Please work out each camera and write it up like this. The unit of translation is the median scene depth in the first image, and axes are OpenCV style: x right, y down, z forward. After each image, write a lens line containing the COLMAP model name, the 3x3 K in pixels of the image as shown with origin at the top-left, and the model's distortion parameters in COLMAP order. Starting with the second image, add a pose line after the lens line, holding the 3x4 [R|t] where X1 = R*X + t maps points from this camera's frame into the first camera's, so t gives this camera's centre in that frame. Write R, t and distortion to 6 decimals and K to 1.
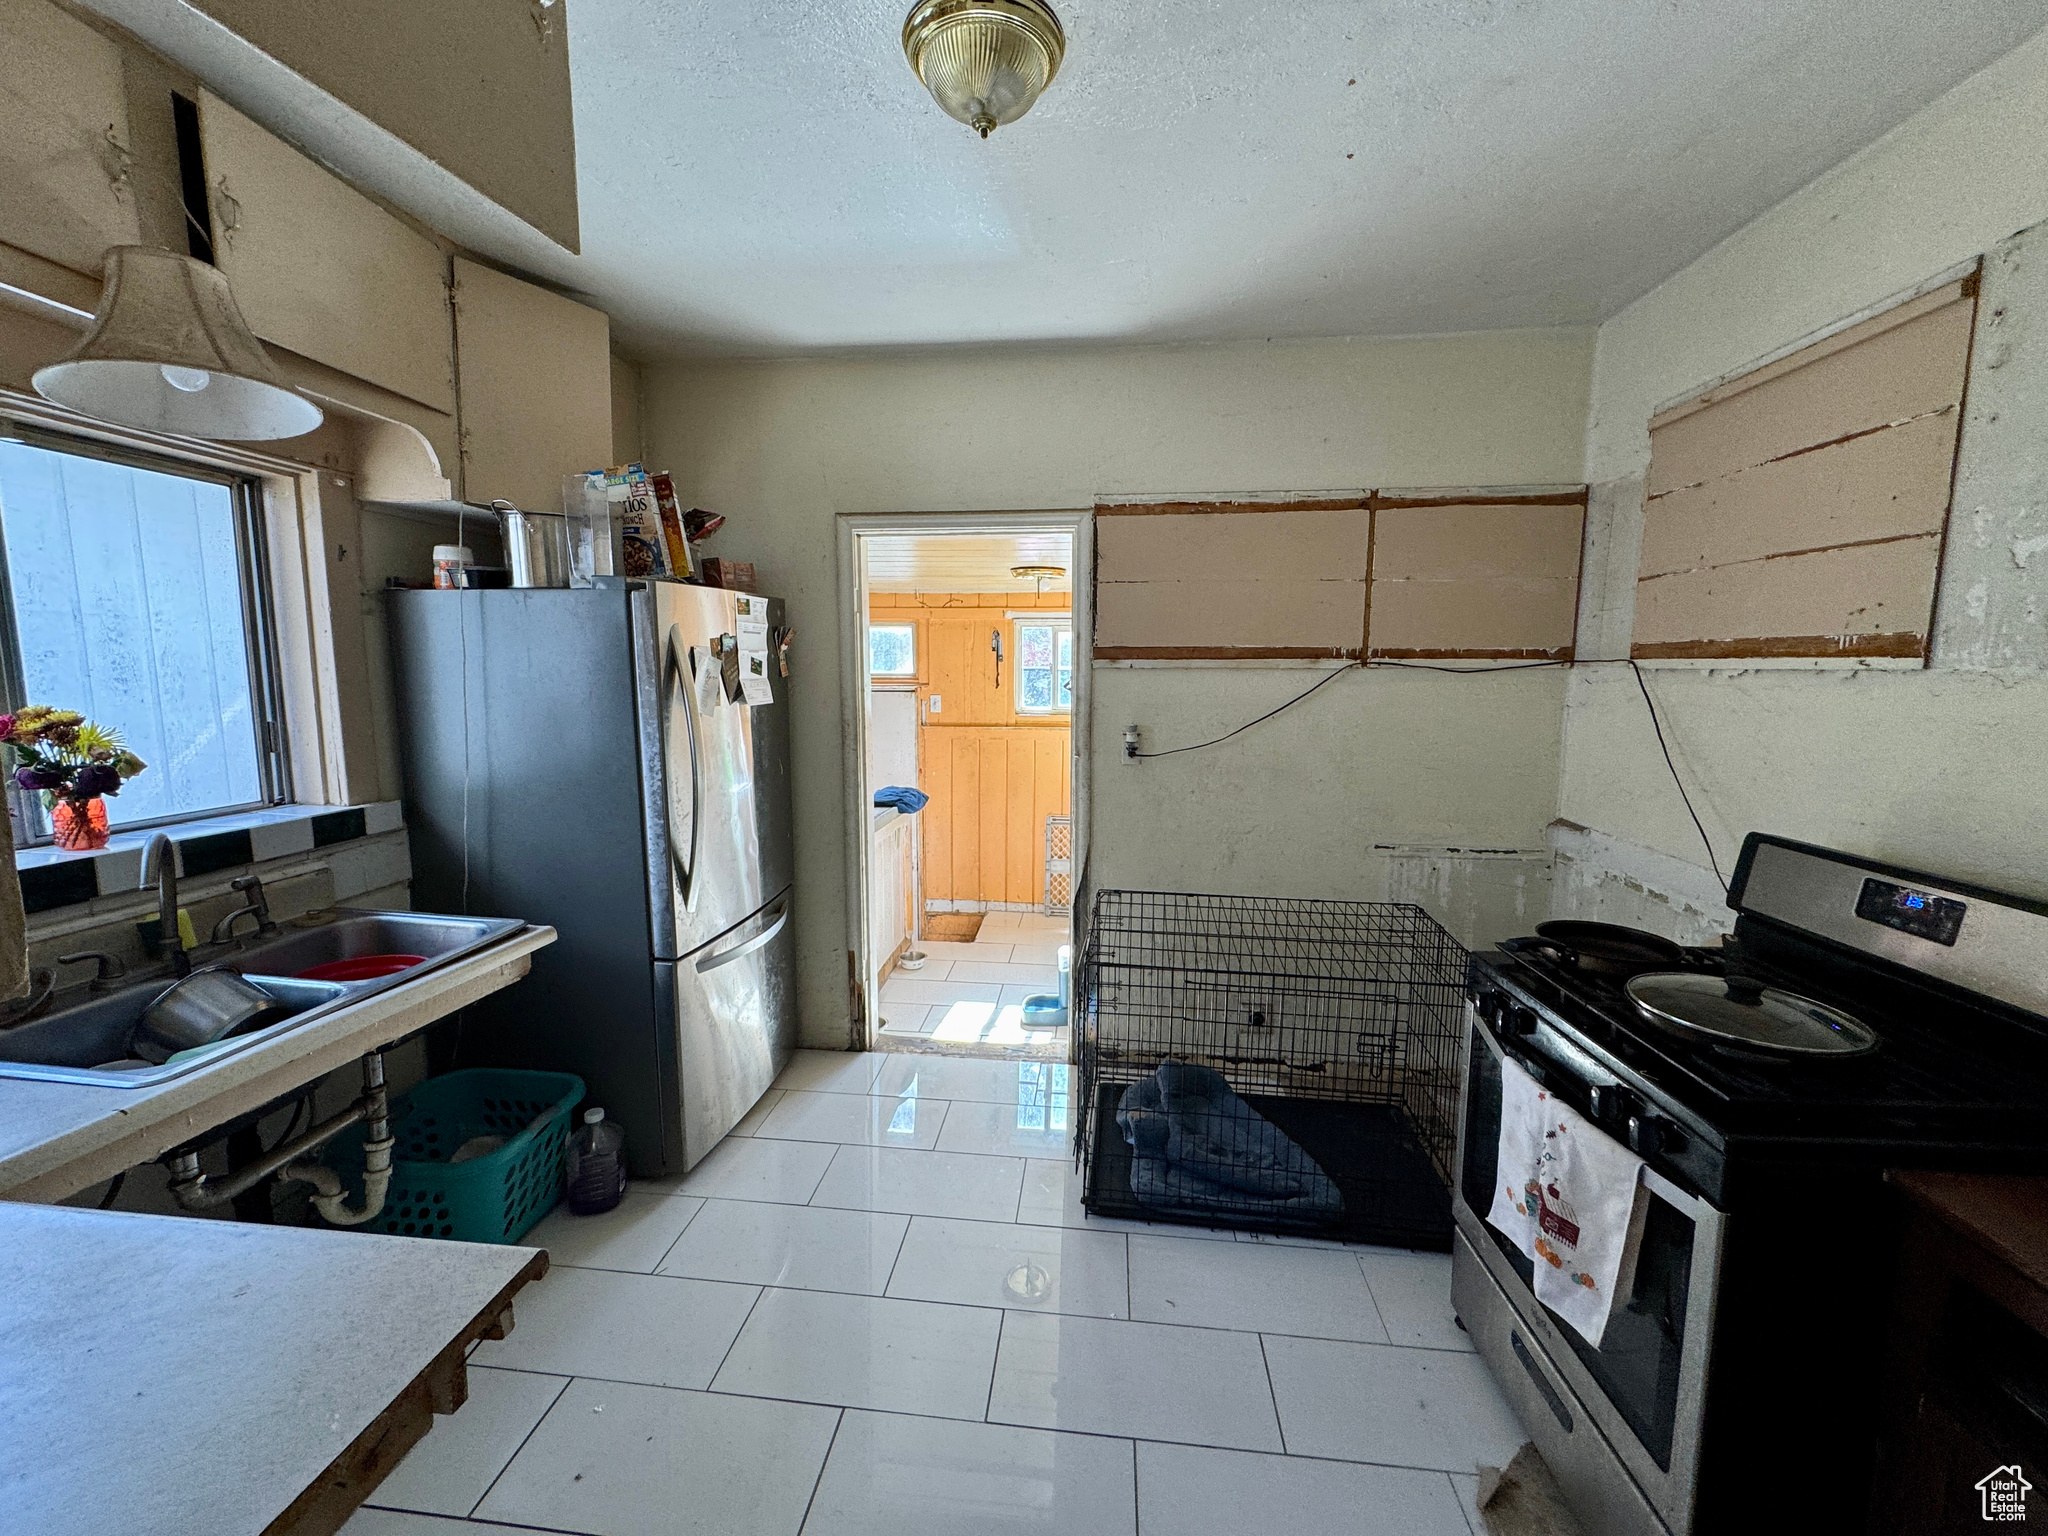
lens RADIAL K [[815.5, 0, 1018.7], [0, 815.5, 766.3], [0, 0, 1]] dist [0.001050, -0.000340]
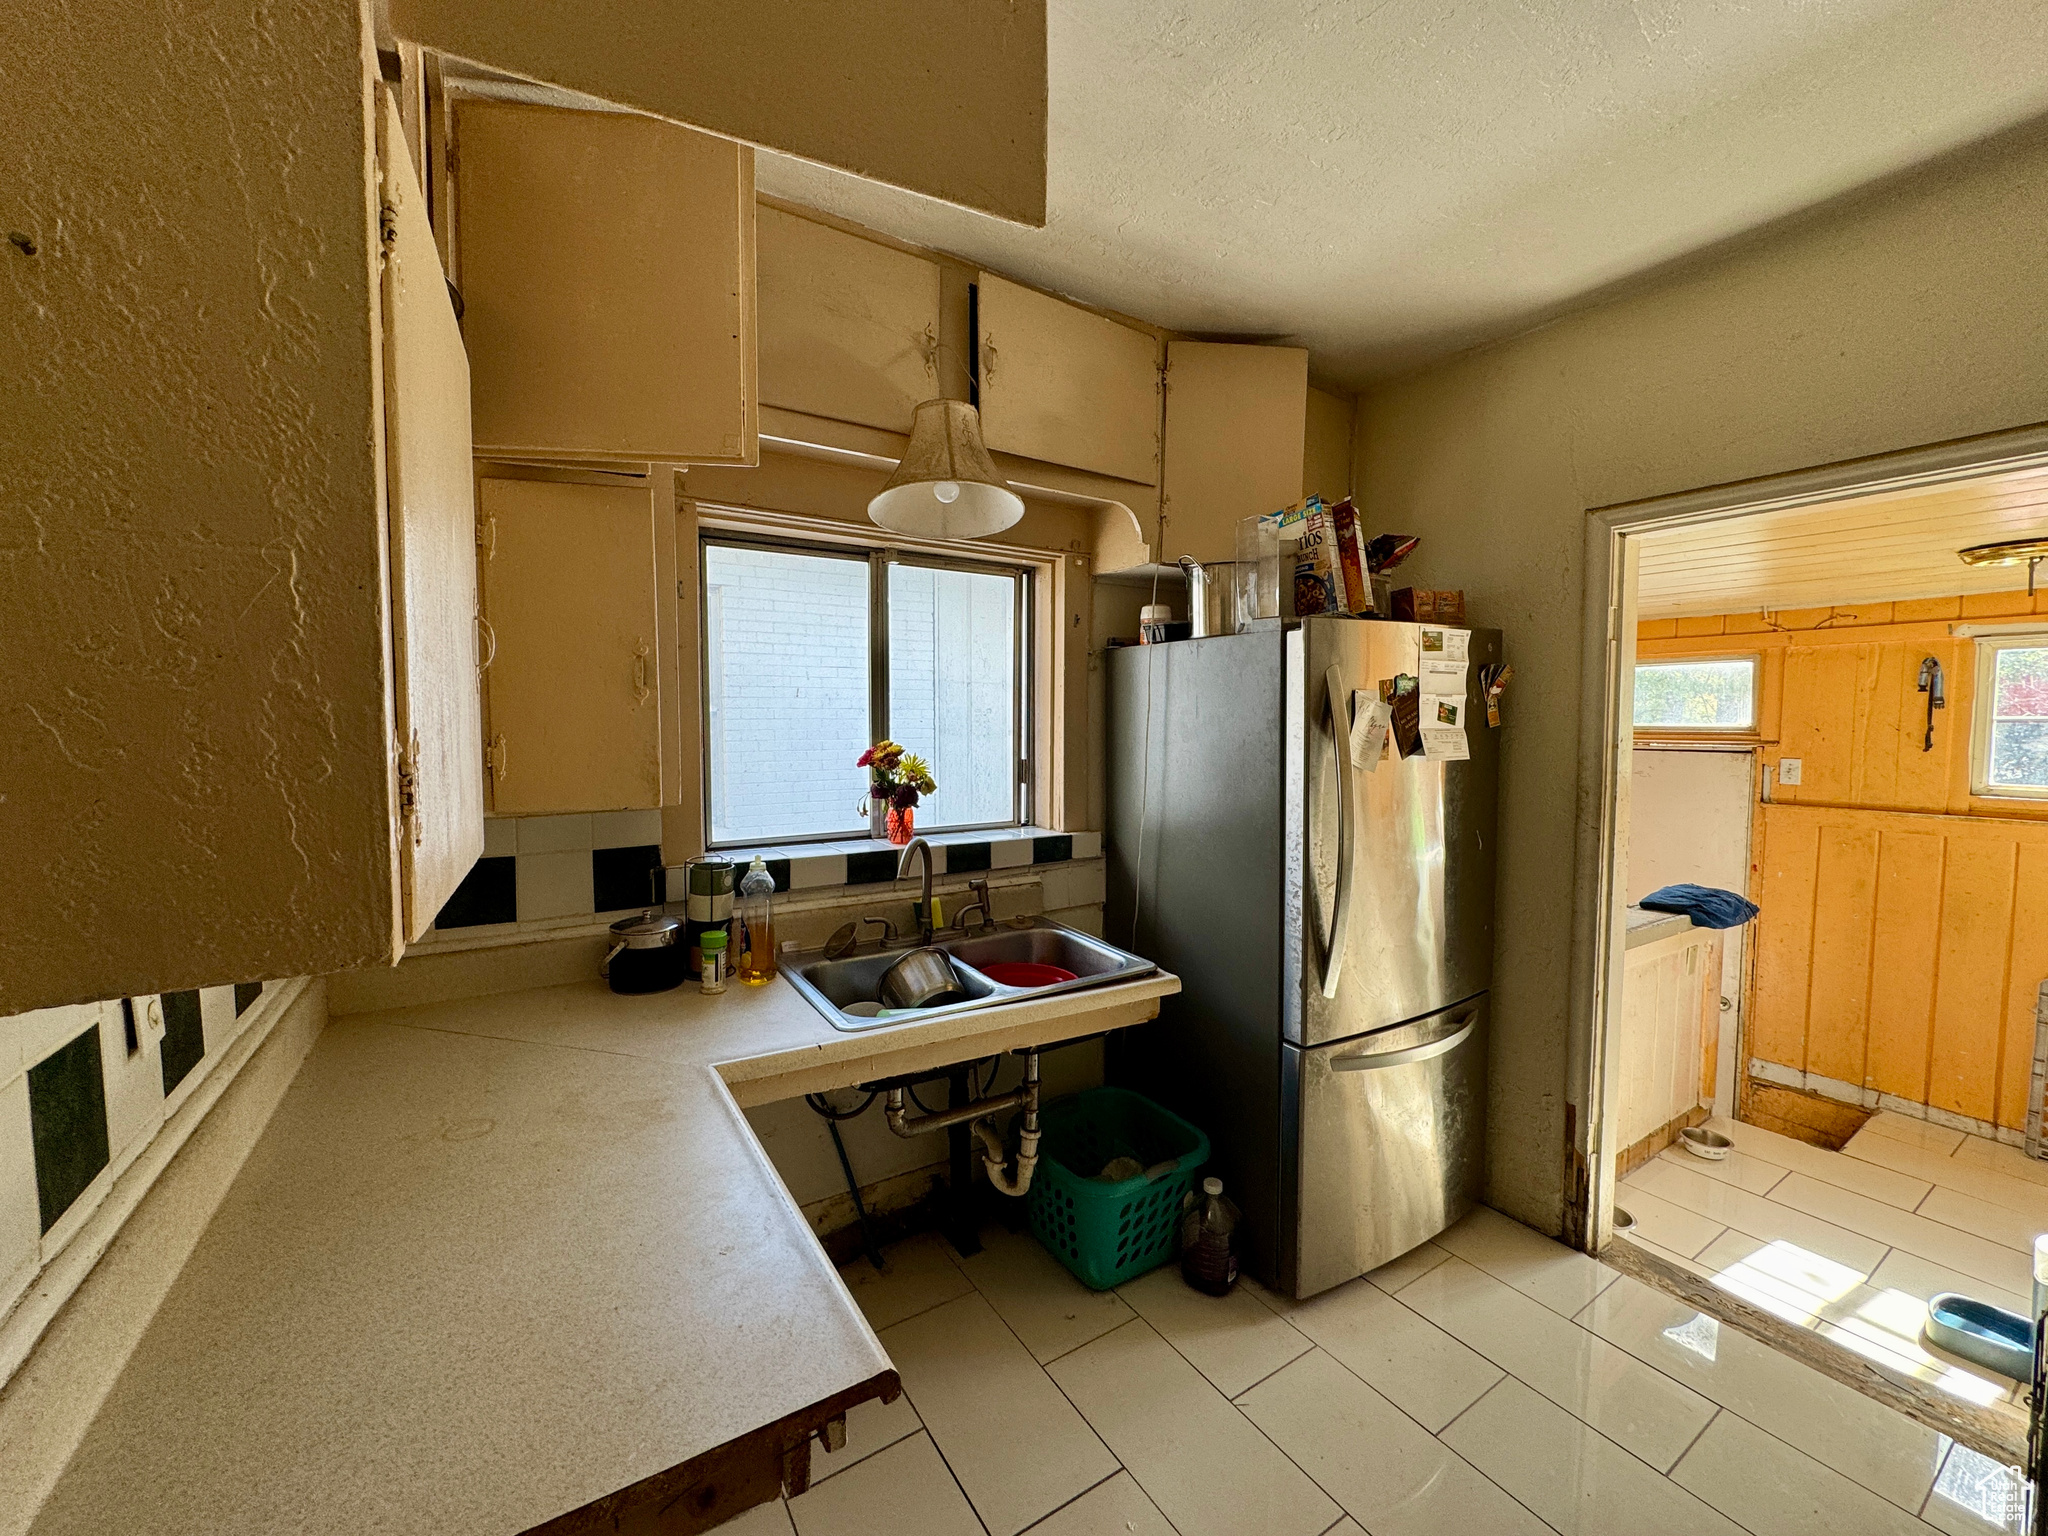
lens RADIAL K [[815.5, 0, 1026.2], [0, 815.5, 766.7], [0, 0, 1]] dist [0.001050, -0.000340]
pose [[0.627900, 0.042835, -0.777114, 0.057900], [-0.094583, 0.995283, -0.021562, -0.014658], [0.772525, 0.087041, 0.628990, 0.196347]]
